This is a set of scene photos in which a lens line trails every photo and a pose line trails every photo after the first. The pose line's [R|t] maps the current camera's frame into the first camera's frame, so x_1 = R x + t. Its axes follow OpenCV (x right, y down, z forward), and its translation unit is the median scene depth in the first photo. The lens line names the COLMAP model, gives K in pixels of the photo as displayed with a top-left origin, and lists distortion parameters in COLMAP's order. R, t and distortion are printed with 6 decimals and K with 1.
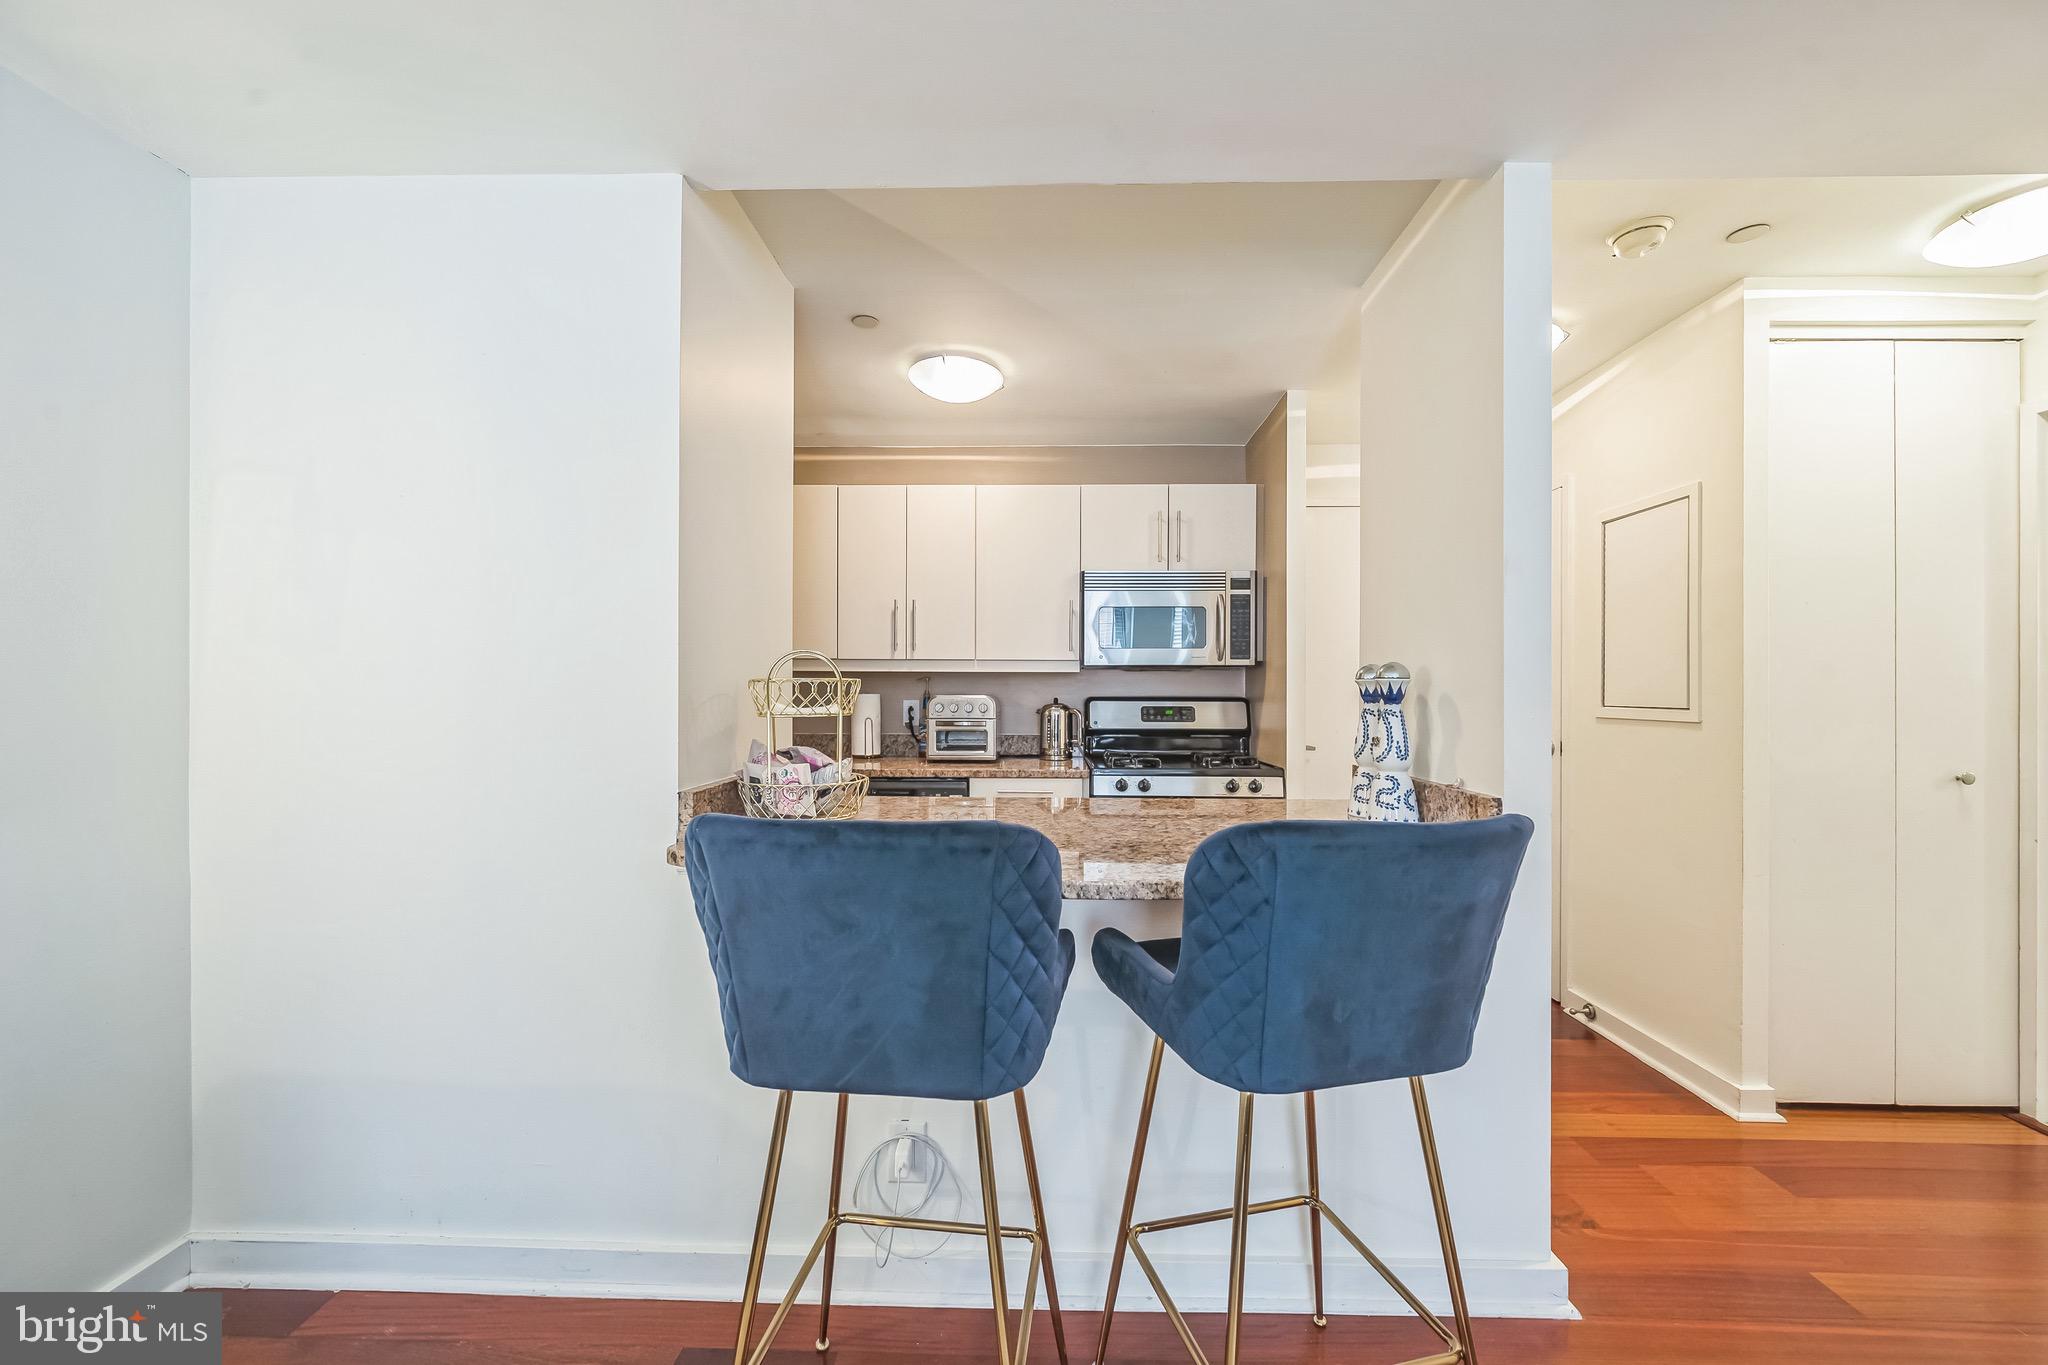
lens RADIAL K [[815.4, 0, 1024.4], [0, 815.4, 686.7], [0, 0, 1]] dist [-0.001255, -0.000154]
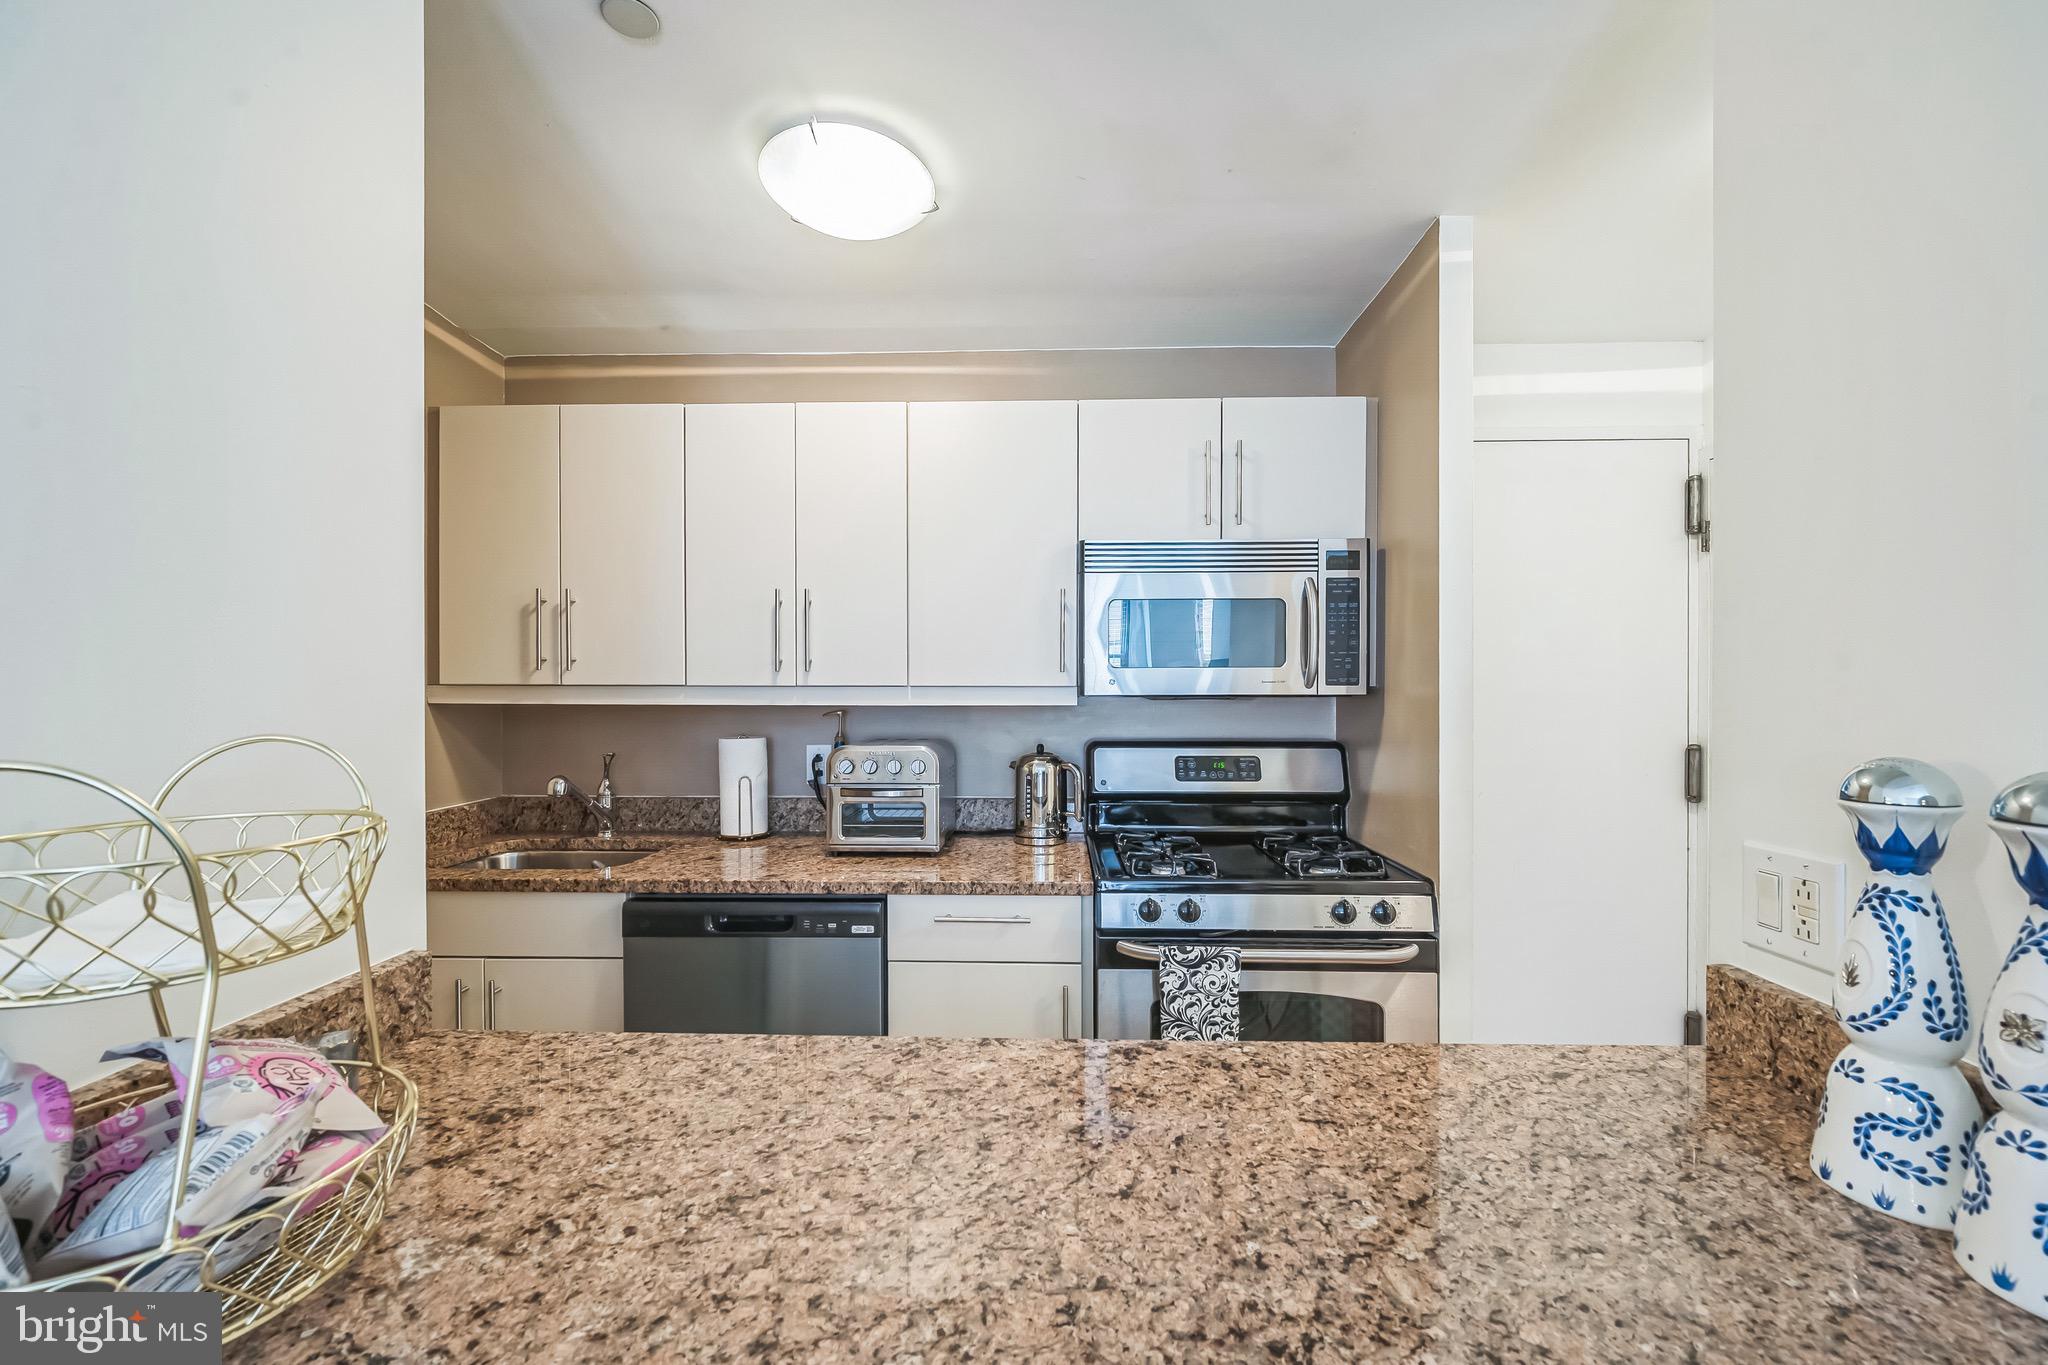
lens RADIAL K [[824.4, 0, 1027.5], [0, 824.4, 684.6], [0, 0, 1]] dist [-0.001031, -0.000121]
pose [[0.999989, -0.004149, -0.002341, 0.032192], [0.004157, 0.999986, 0.003230, -0.036492], [0.002327, -0.003240, 0.999992, 0.383019]]
